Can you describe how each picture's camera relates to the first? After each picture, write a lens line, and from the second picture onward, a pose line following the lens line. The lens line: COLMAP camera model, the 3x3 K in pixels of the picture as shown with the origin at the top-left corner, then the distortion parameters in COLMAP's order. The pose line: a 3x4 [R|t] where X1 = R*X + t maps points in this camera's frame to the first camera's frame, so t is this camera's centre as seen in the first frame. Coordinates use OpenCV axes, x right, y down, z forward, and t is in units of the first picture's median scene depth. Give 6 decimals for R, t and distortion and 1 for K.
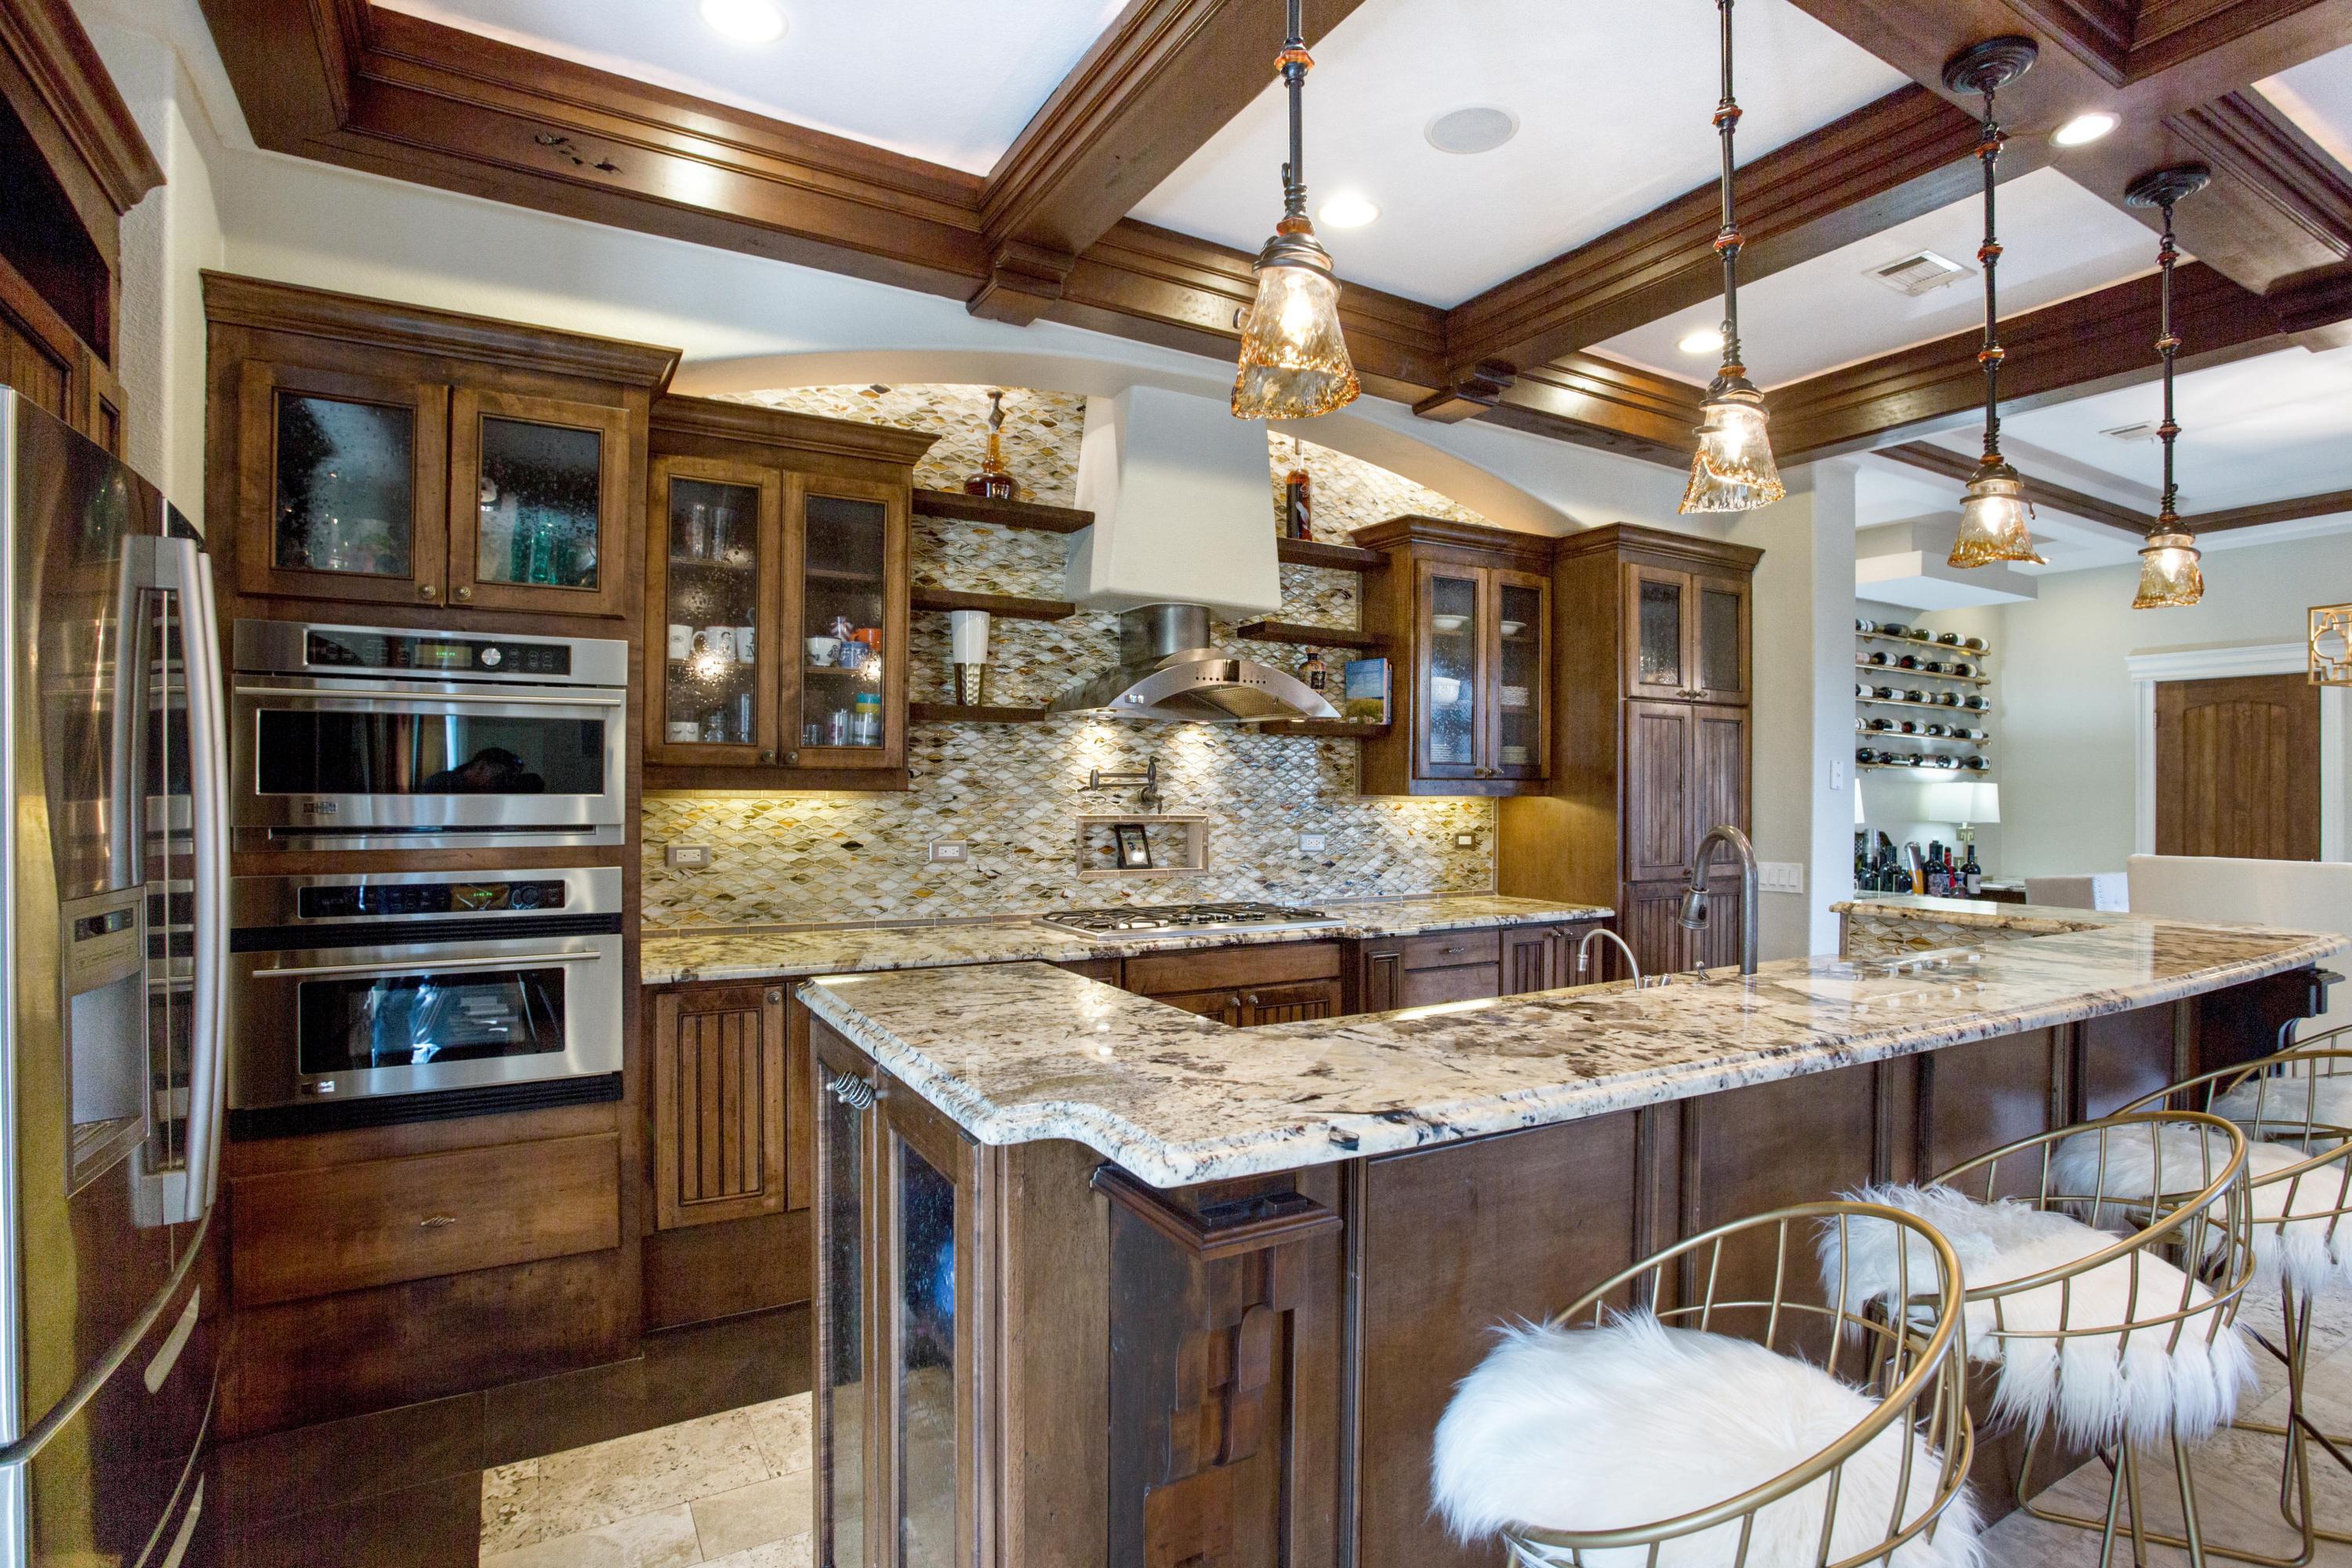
lens RADIAL K [[1220.9, 0, 1198.6], [0, 1220.9, 797.9], [0, 0, 1]] dist [-0.077776, 0.001575]
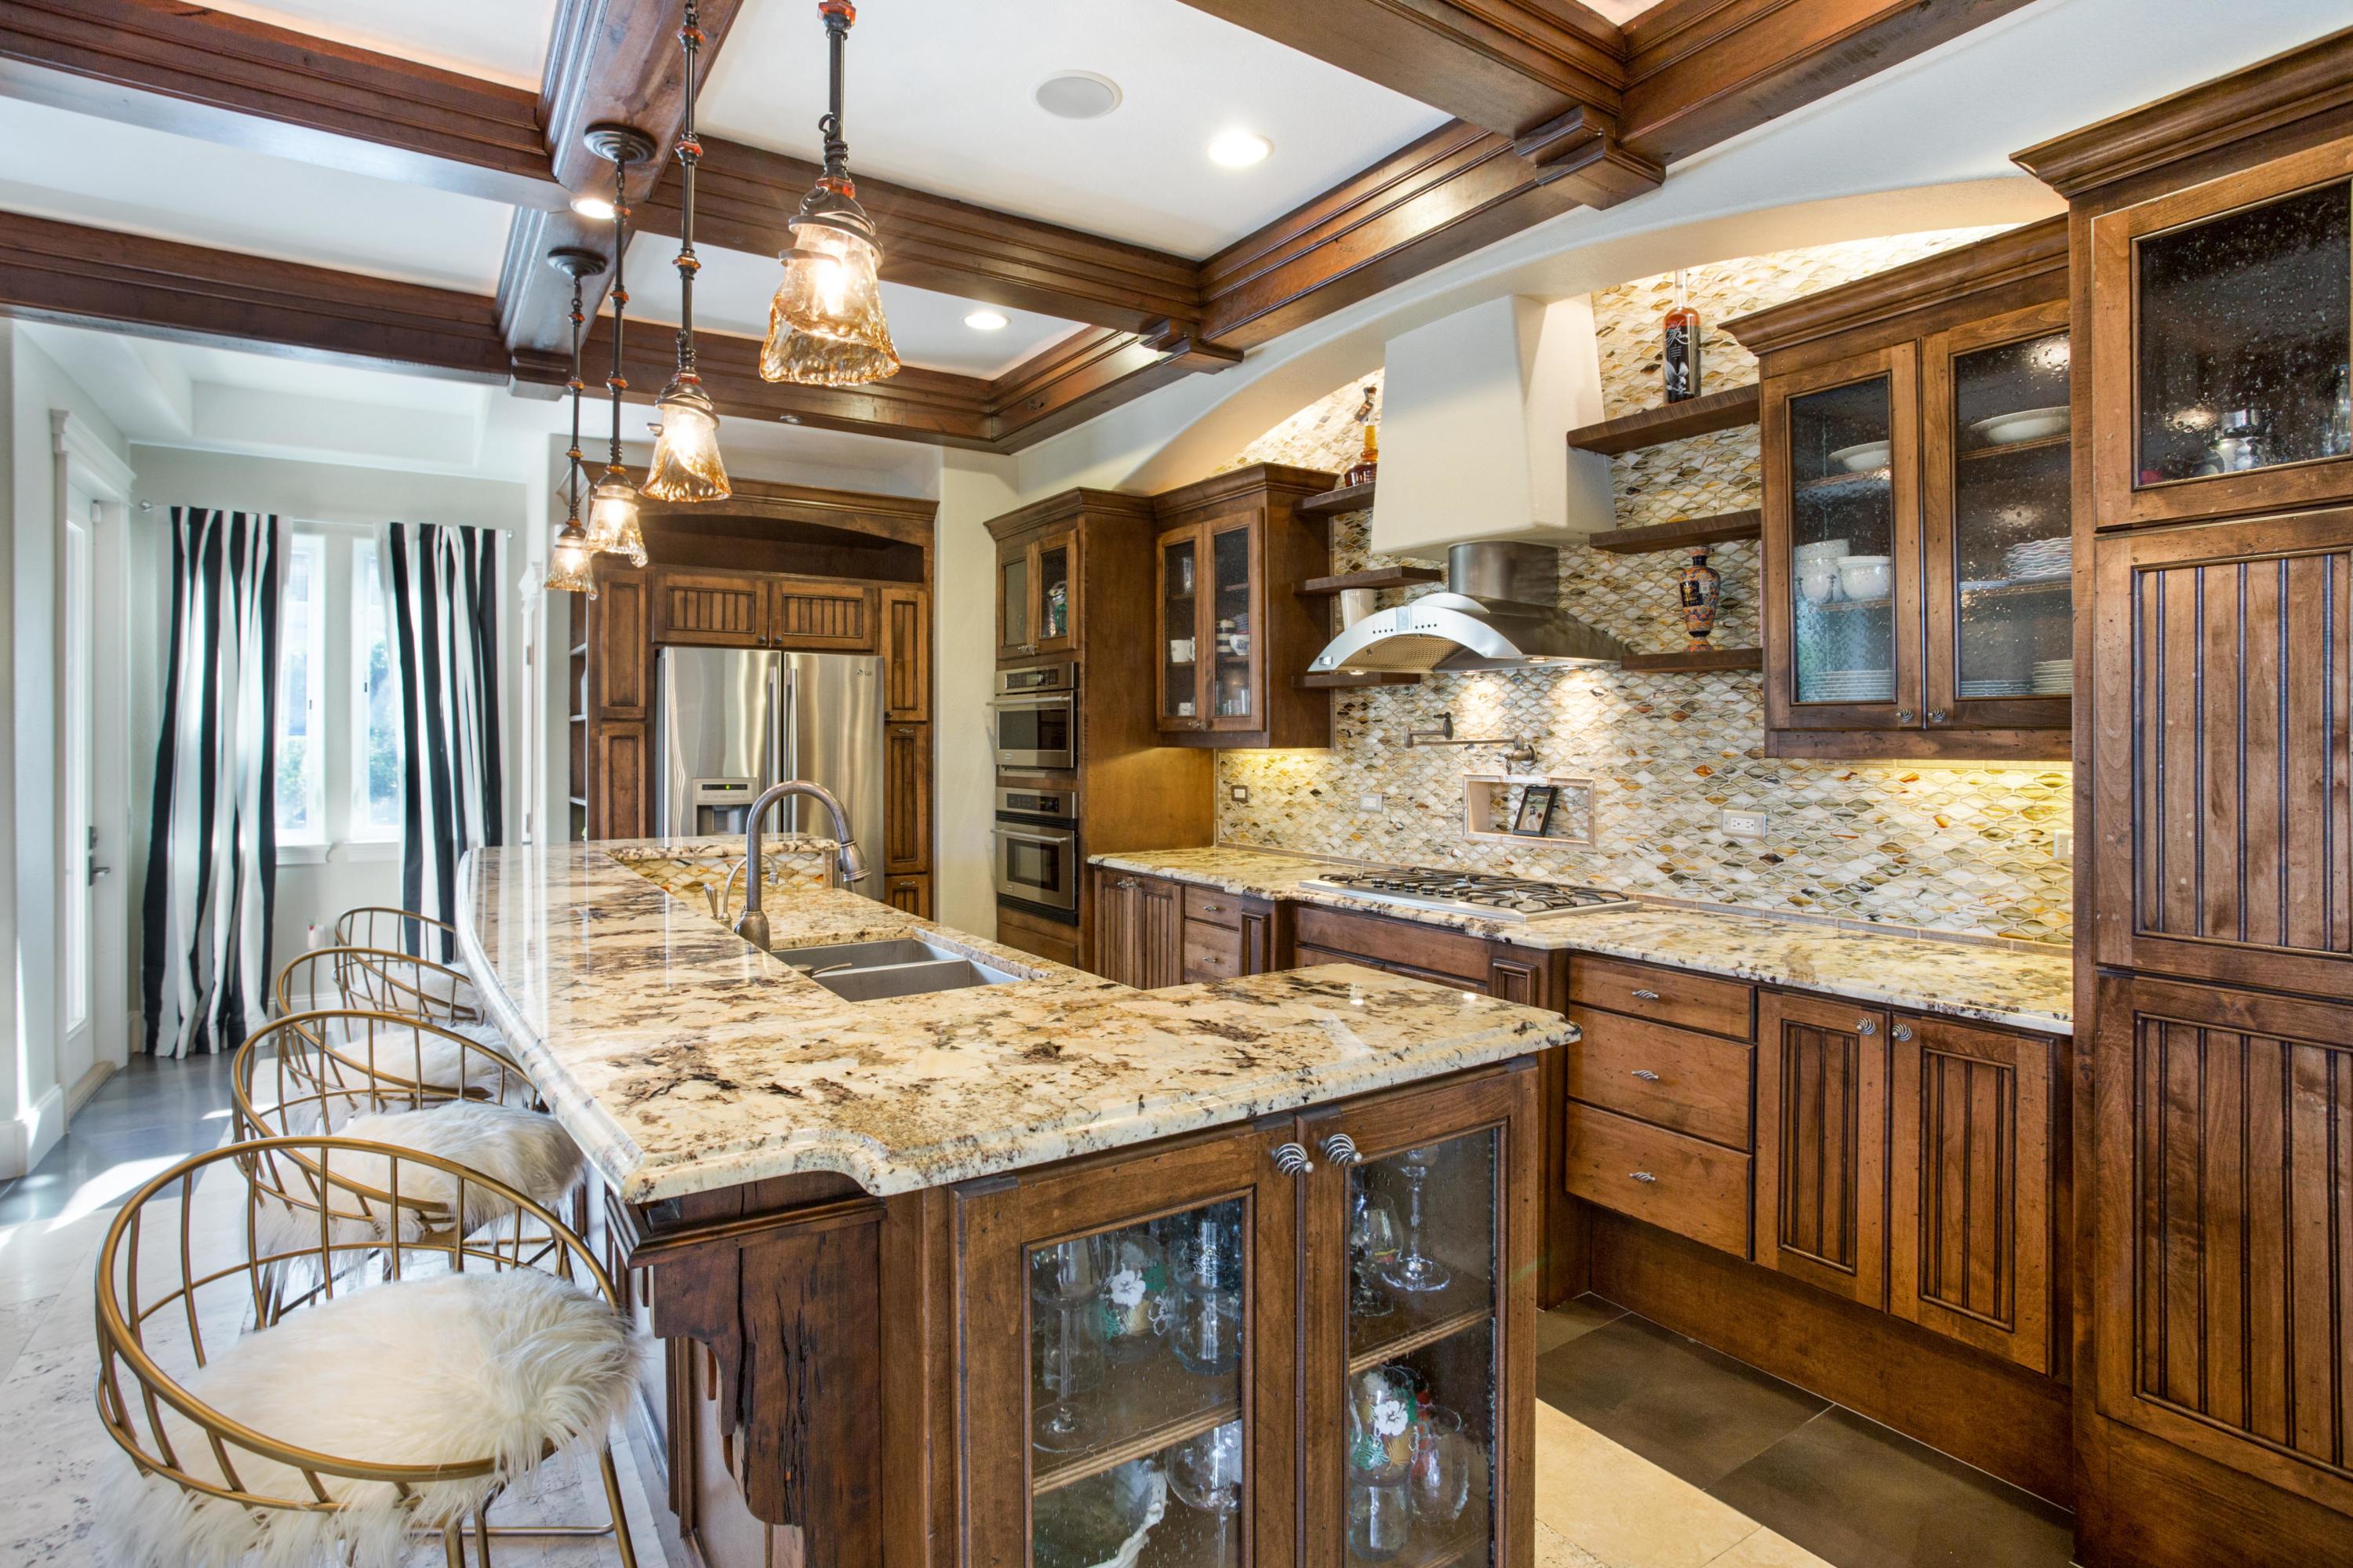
lens RADIAL K [[1195.6, 0, 1184.8], [0, 1195.6, 725.0], [0, 0, 1]] dist [-0.020273, 0.000876]
pose [[0.054646, -0.017358, -0.998355, 0.864900], [-0.006052, 0.999825, -0.017715, -0.006781], [0.998487, 0.007011, 0.054531, 0.742445]]
